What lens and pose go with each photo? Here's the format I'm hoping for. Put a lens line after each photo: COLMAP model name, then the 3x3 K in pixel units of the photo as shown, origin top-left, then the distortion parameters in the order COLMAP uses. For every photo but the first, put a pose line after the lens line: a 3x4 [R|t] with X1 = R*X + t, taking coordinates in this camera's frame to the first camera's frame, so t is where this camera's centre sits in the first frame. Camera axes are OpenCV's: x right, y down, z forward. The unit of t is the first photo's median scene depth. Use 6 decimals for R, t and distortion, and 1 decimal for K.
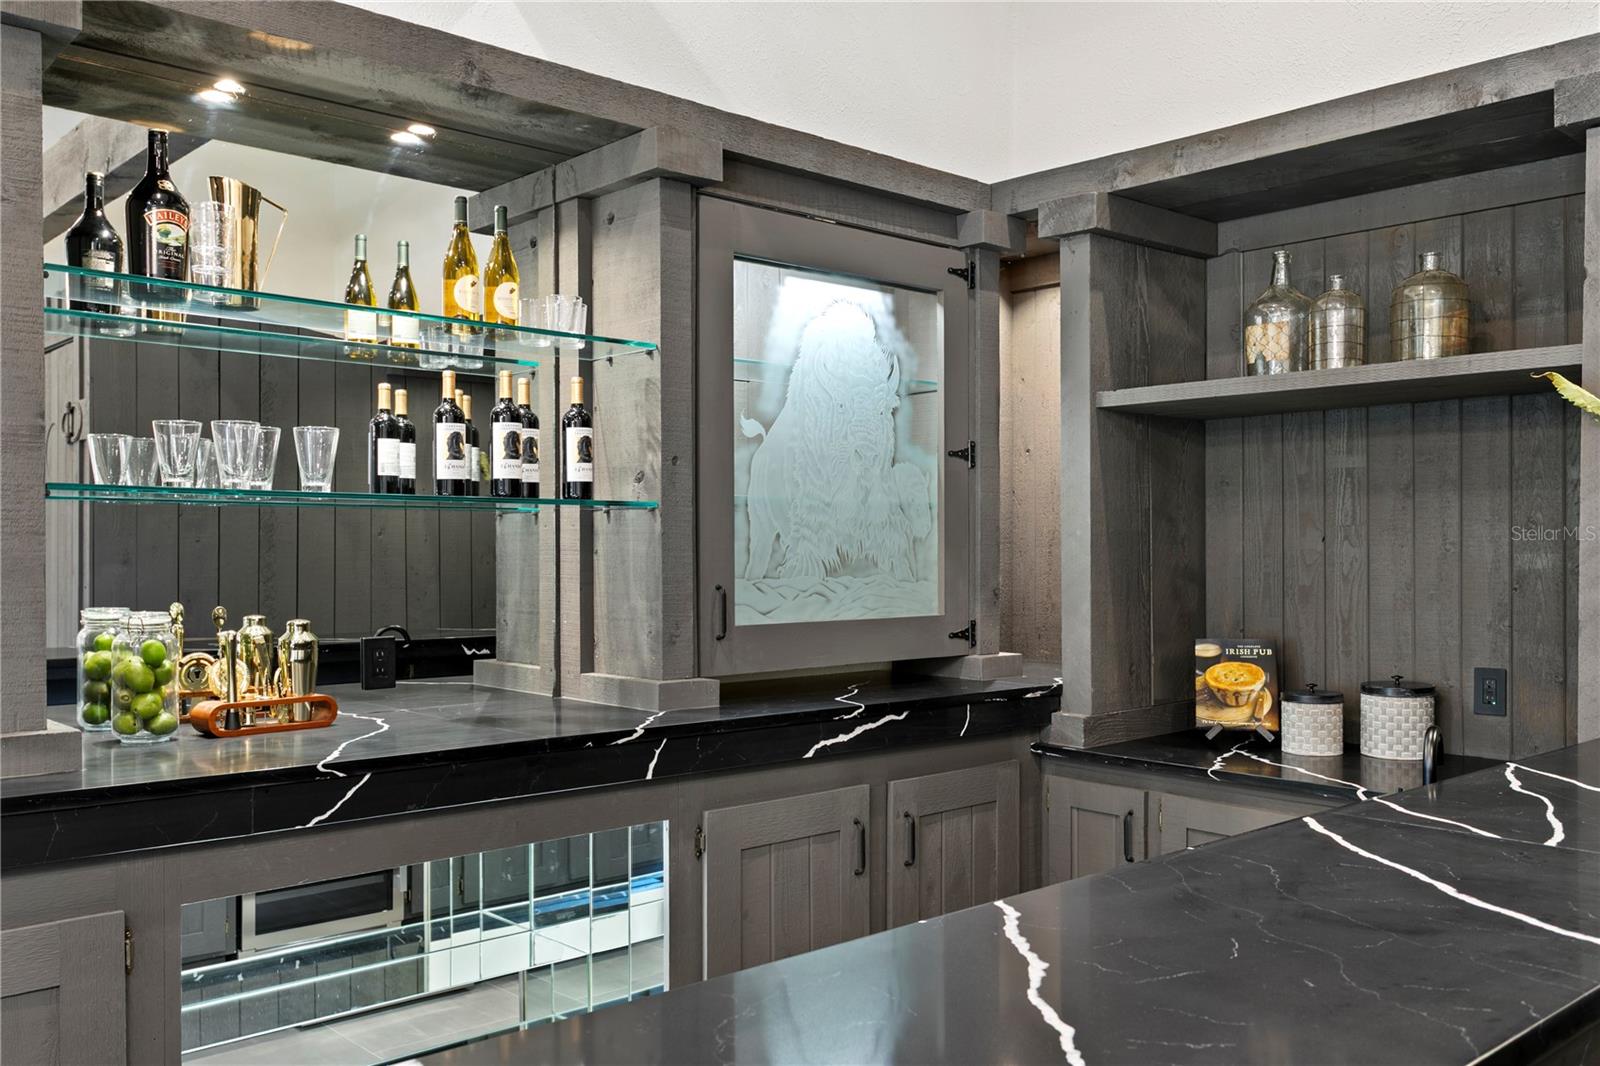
lens RADIAL K [[1351.6, 0, 796.4], [0, 1351.6, 567.5], [0, 0, 1]] dist [0.005177, 0.003602]
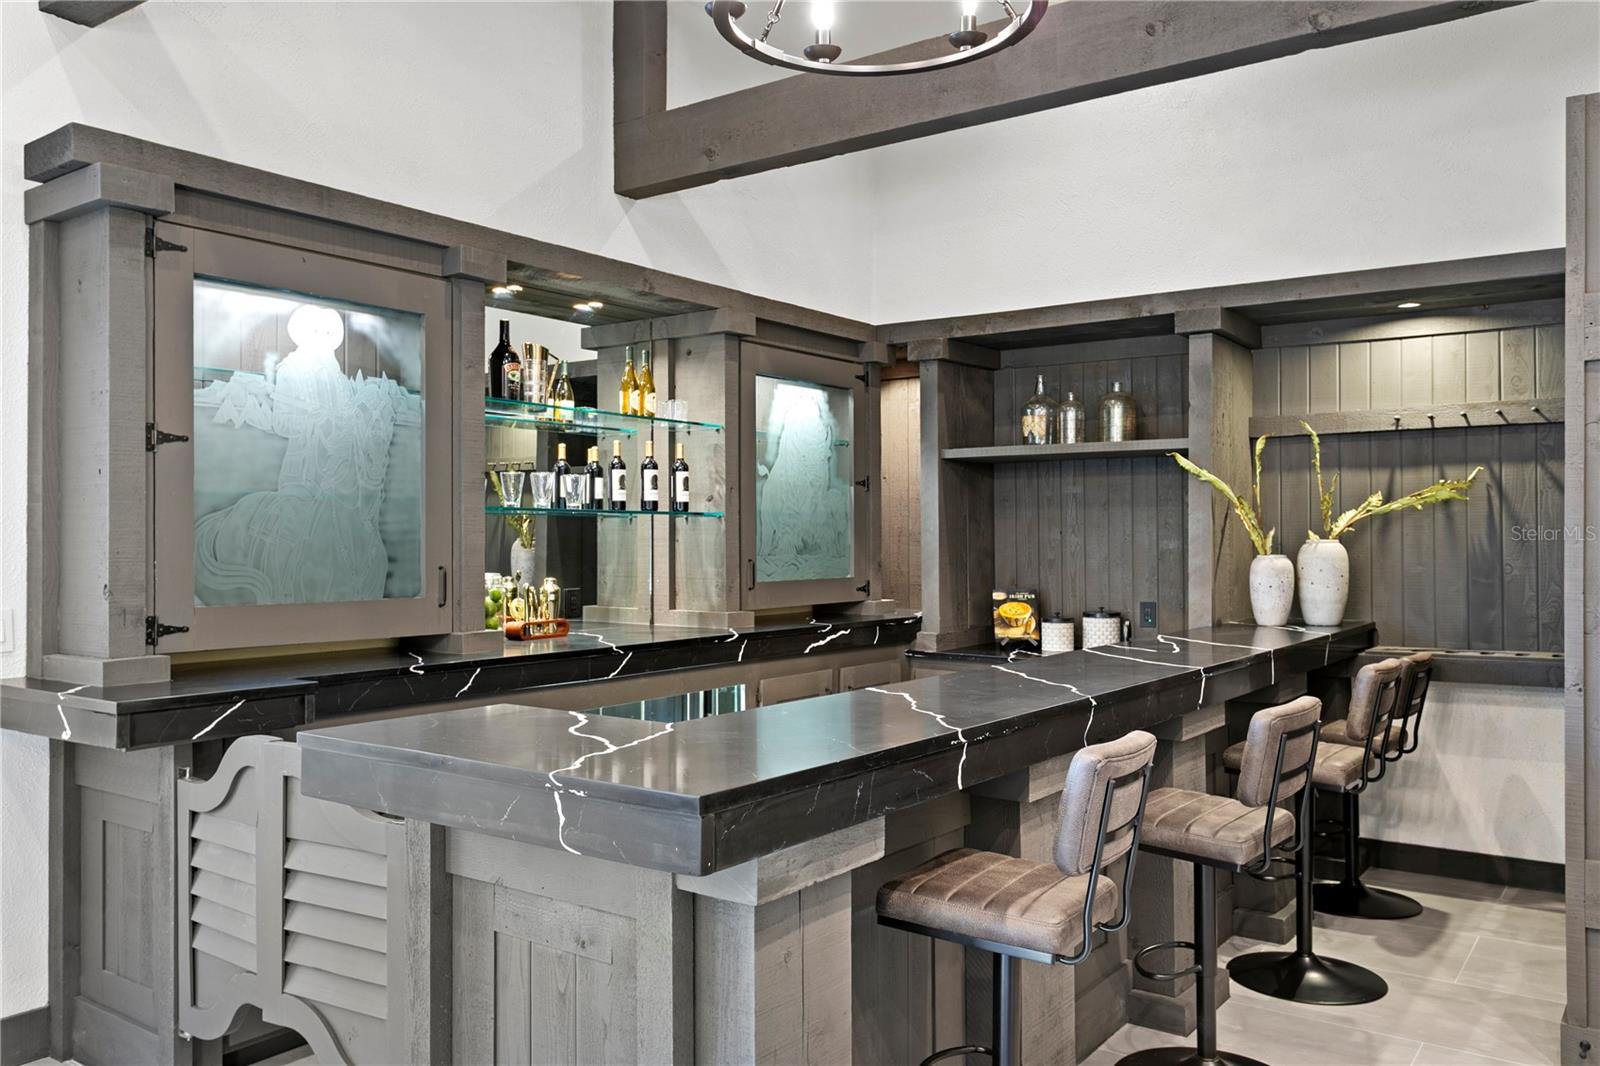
lens RADIAL K [[1249.6, 0, 800.0], [0, 1249.6, 533.0], [0, 0, 1]] dist [-0.000154, 0.000915]
pose [[0.978247, -0.000594, 0.207444, -0.306138], [0.004215, 0.999846, -0.017016, 0.006292], [-0.207402, 0.017520, 0.978099, -0.573203]]
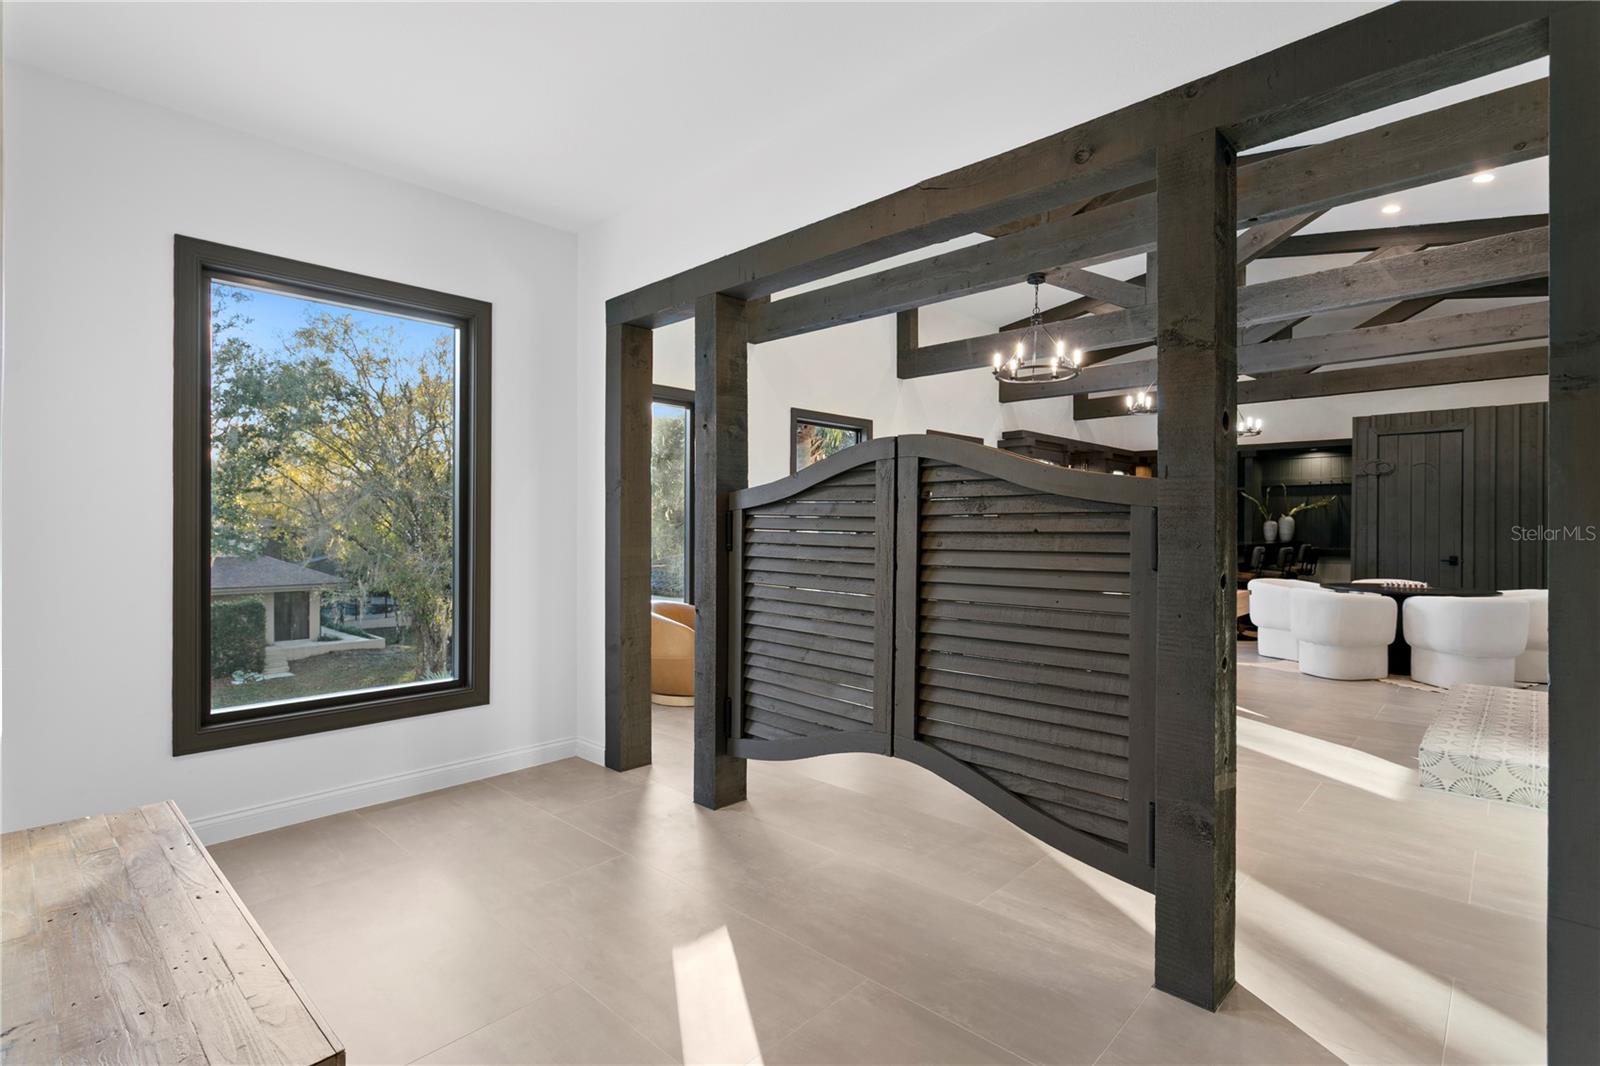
lens RADIAL K [[760.0, 0, 800.0], [0, 760.0, 533.0], [0, 0, 1]] dist [0.003086, 0.000211]
pose [[0.997028, 0.001866, 0.077021, -1.620584], [-0.001546, 0.999990, -0.004213, 0.075534], [-0.077028, 0.004082, 0.997021, -2.210676]]
